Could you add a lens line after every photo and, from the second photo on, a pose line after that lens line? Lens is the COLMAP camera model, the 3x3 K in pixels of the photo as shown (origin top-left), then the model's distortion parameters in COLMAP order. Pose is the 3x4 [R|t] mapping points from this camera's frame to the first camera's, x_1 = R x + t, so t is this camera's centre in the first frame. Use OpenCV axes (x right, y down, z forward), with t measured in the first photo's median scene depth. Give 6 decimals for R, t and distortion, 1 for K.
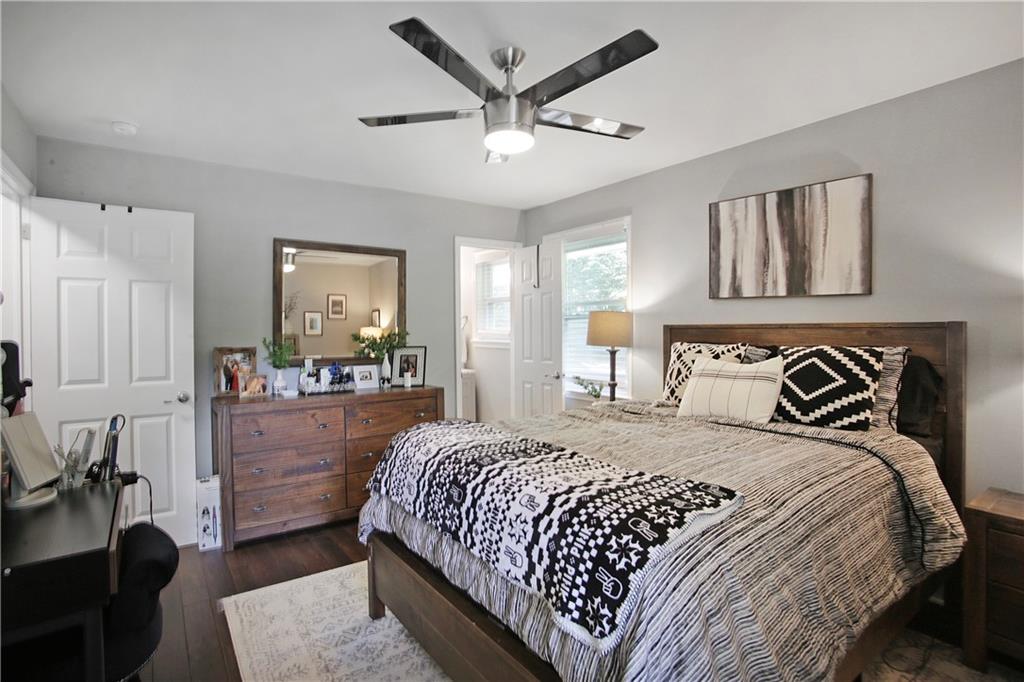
lens RADIAL K [[493.8, 0, 515.0], [0, 493.8, 335.4], [0, 0, 1]] dist [-0.043169, -0.000278]
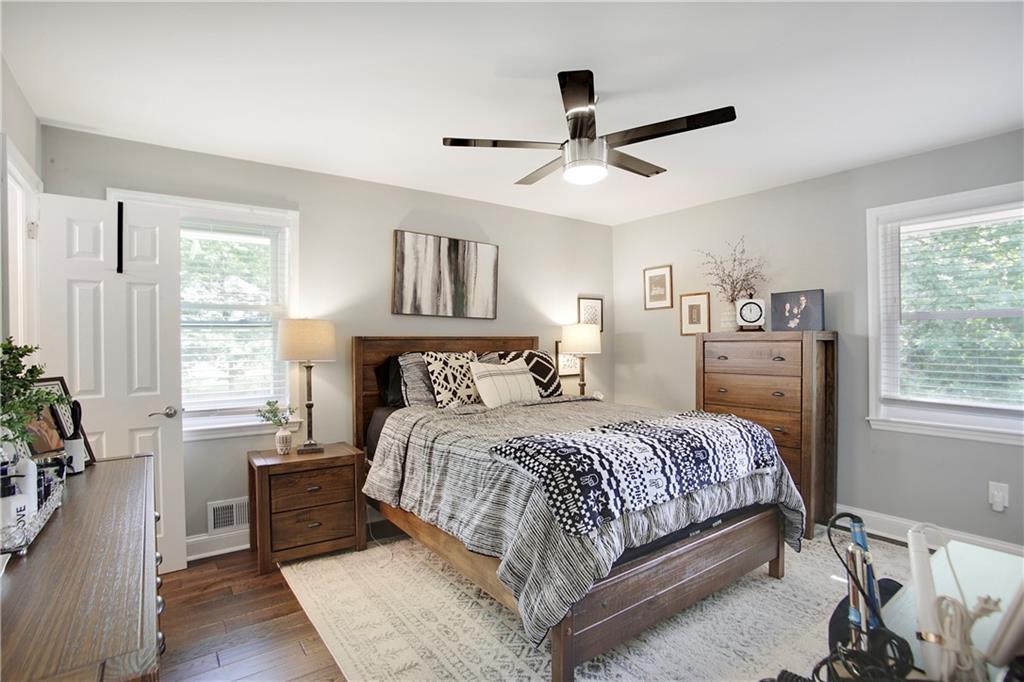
lens RADIAL K [[493.8, 0, 506.1], [0, 493.8, 342.1], [0, 0, 1]] dist [-0.043169, -0.000278]
pose [[0.030764, 0.001752, 0.999525, -0.816040], [0.020515, 0.999787, -0.002384, -0.002504], [-0.999316, 0.020578, 0.030722, 0.805817]]
